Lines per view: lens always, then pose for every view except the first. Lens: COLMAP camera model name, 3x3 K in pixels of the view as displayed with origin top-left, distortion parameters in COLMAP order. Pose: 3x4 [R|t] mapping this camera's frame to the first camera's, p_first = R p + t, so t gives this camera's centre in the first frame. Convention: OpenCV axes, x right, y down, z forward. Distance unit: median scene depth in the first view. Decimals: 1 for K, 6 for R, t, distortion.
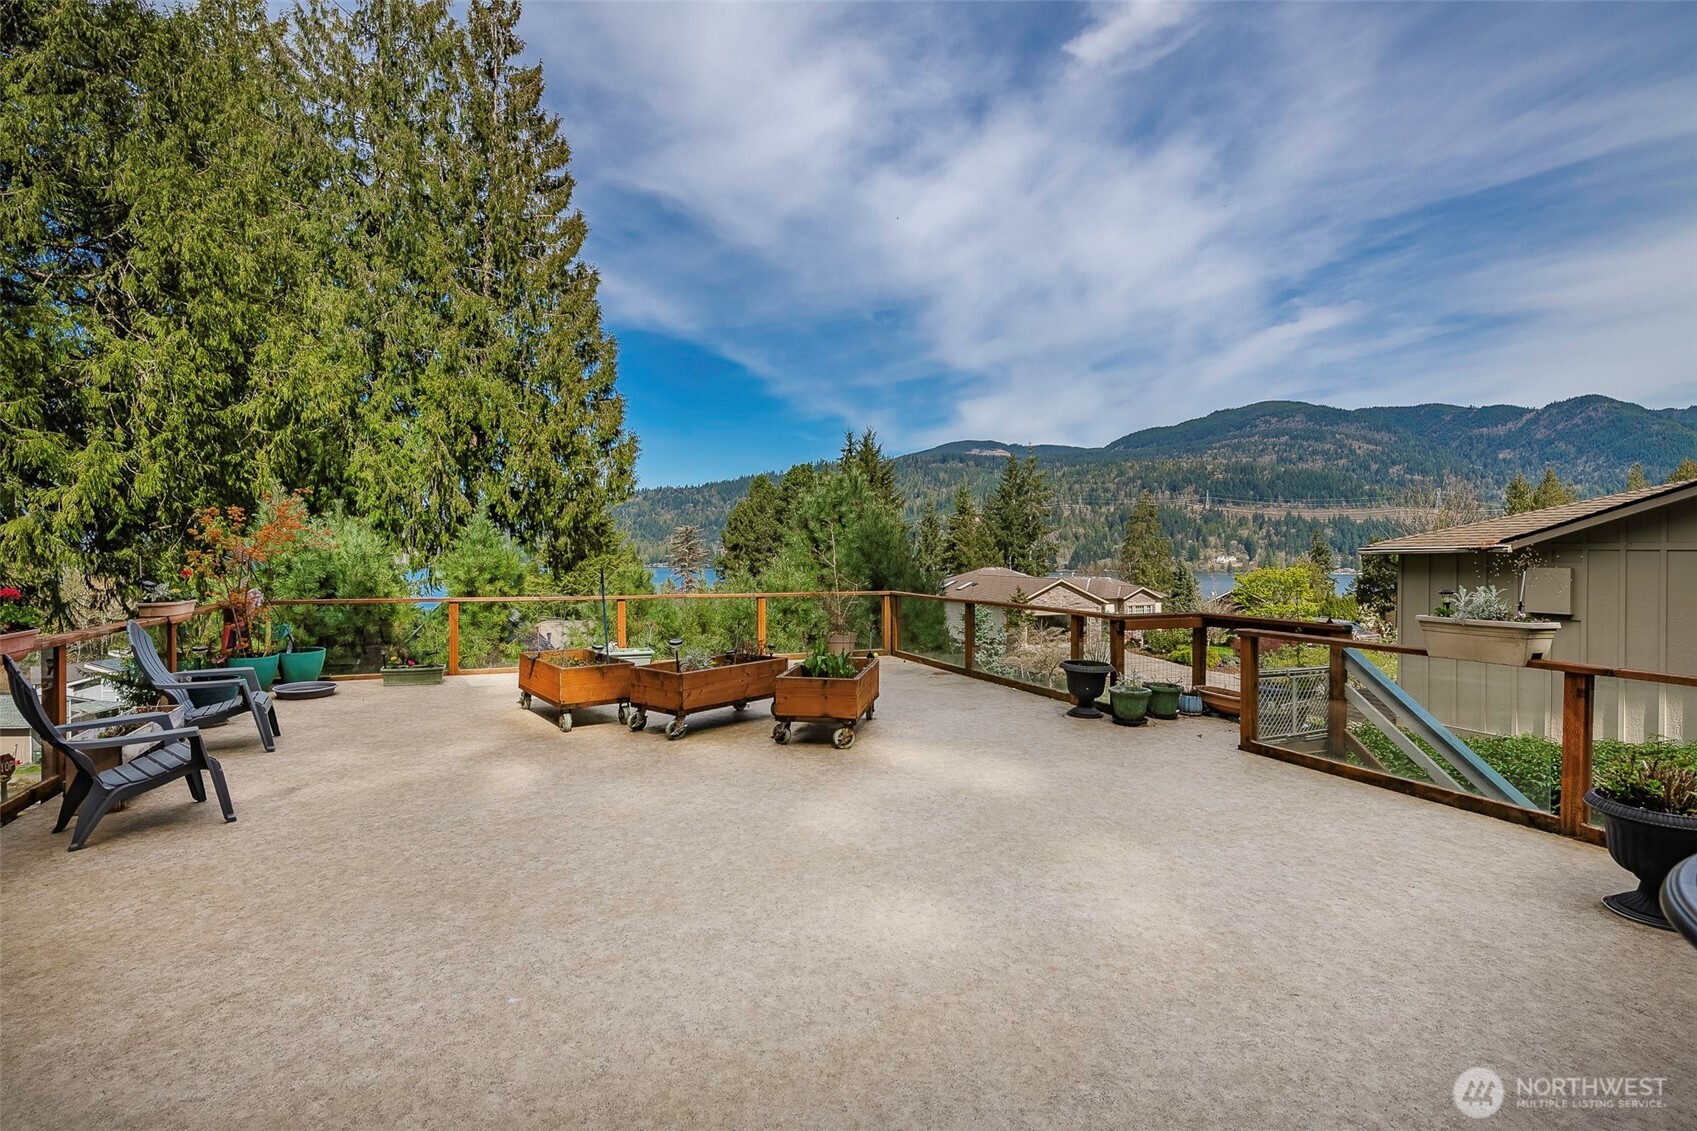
lens RADIAL K [[838.8, 0, 862.7], [0, 838.8, 559.7], [0, 0, 1]] dist [0.002355, 0.000261]
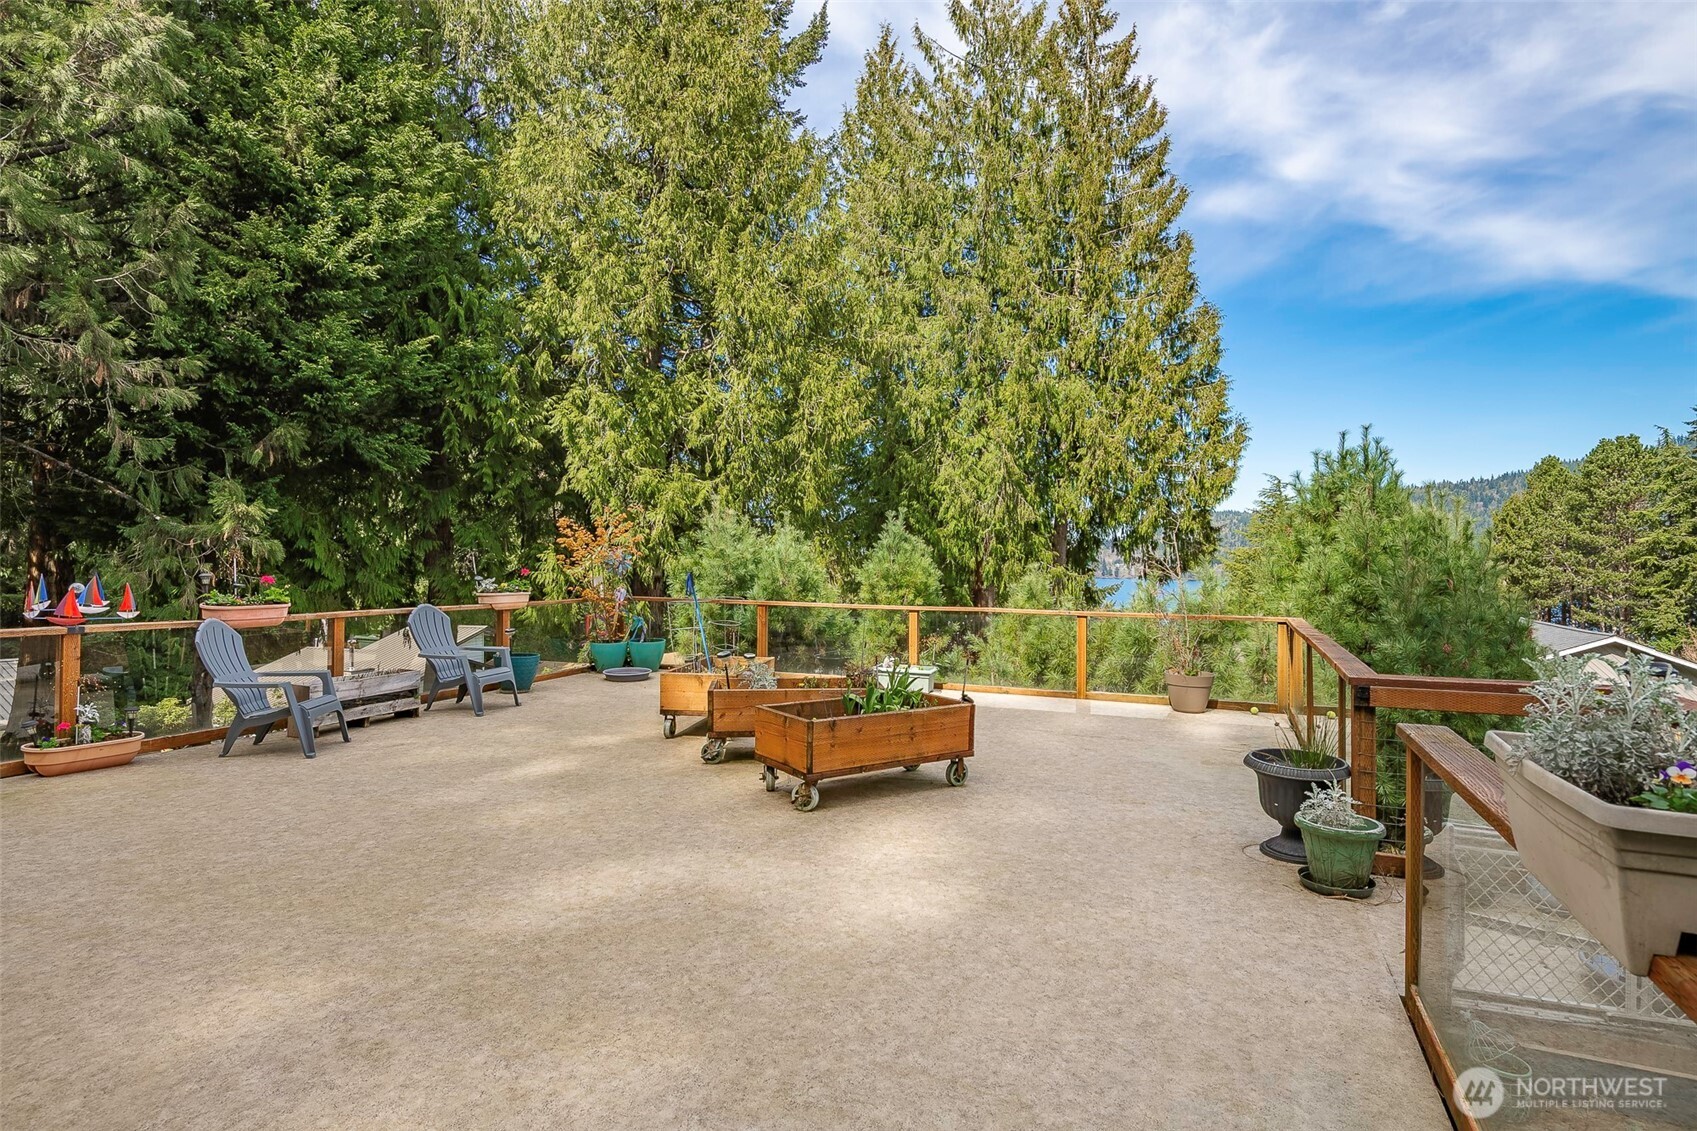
lens RADIAL K [[903.3, 0, 808.9], [0, 903.3, 564.8], [0, 0, 1]] dist [-0.005193, -0.000374]
pose [[0.678742, 0.006872, -0.734345, 0.207536], [-0.012371, 0.999921, -0.002077, 0.001381], [0.734273, 0.010494, 0.678773, 0.159002]]
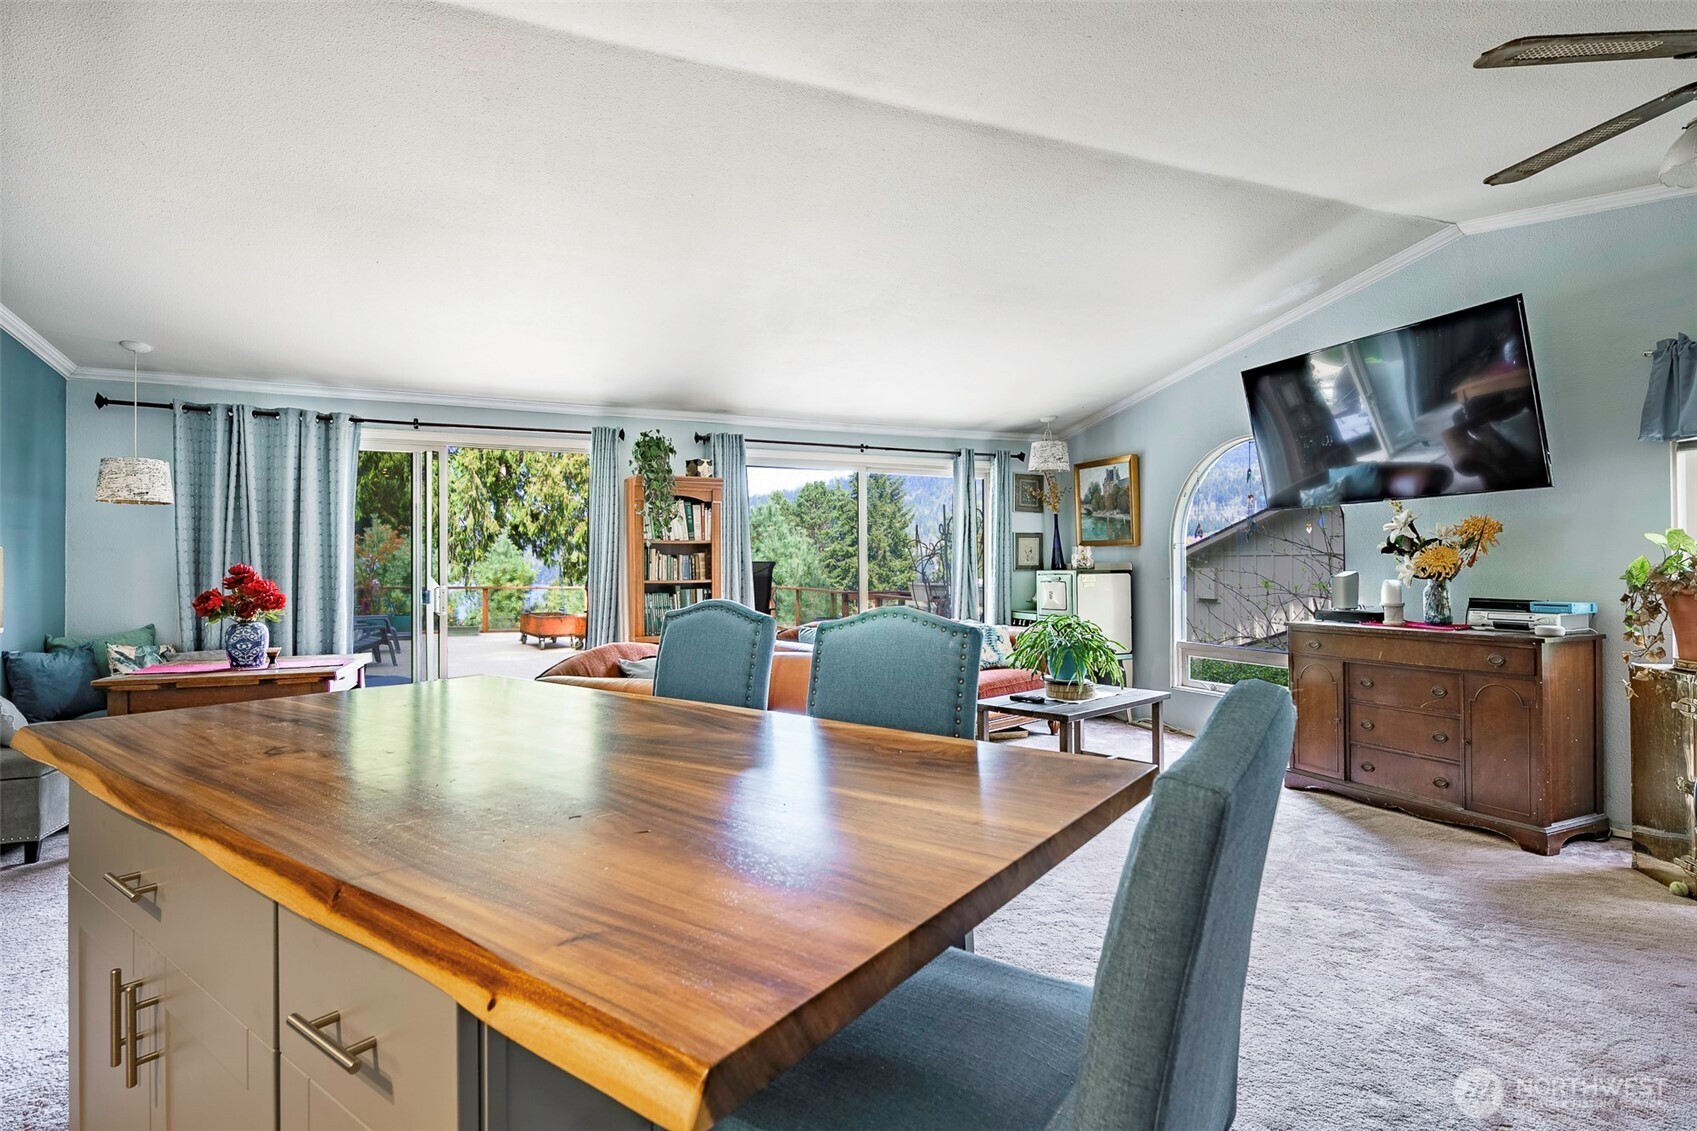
lens RADIAL K [[838.8, 0, 846.2], [0, 838.8, 563.0], [0, 0, 1]] dist [0.002355, 0.000261]
pose [[0.998930, -0.003143, -0.046138, 0.169258], [0.002551, 0.999914, -0.012900, 0.011887], [0.046174, 0.012769, 0.998852, -0.352410]]
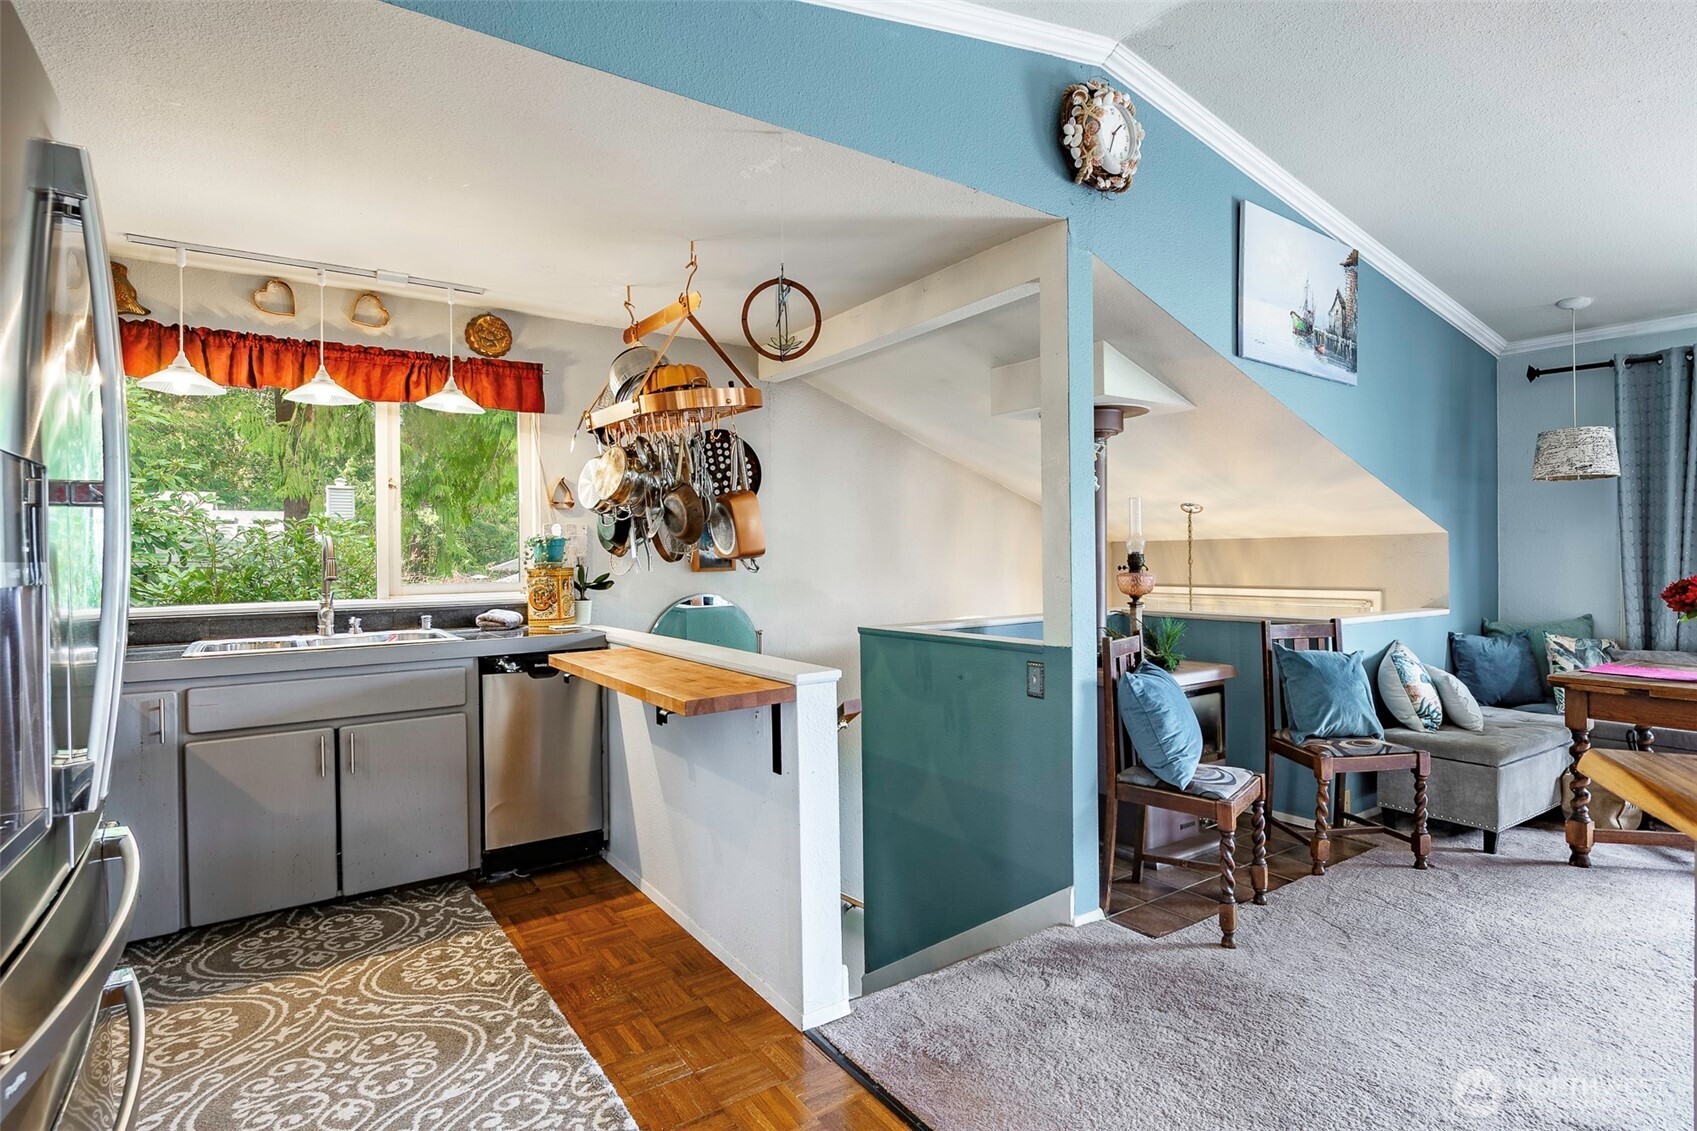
lens RADIAL K [[838.8, 0, 846.0], [0, 838.8, 558.5], [0, 0, 1]] dist [0.002355, 0.000261]
pose [[0.163390, 0.002080, -0.986559, 0.135461], [-0.001780, 0.999997, 0.001814, 0.011506], [0.986560, 0.001460, 0.163393, -0.340896]]
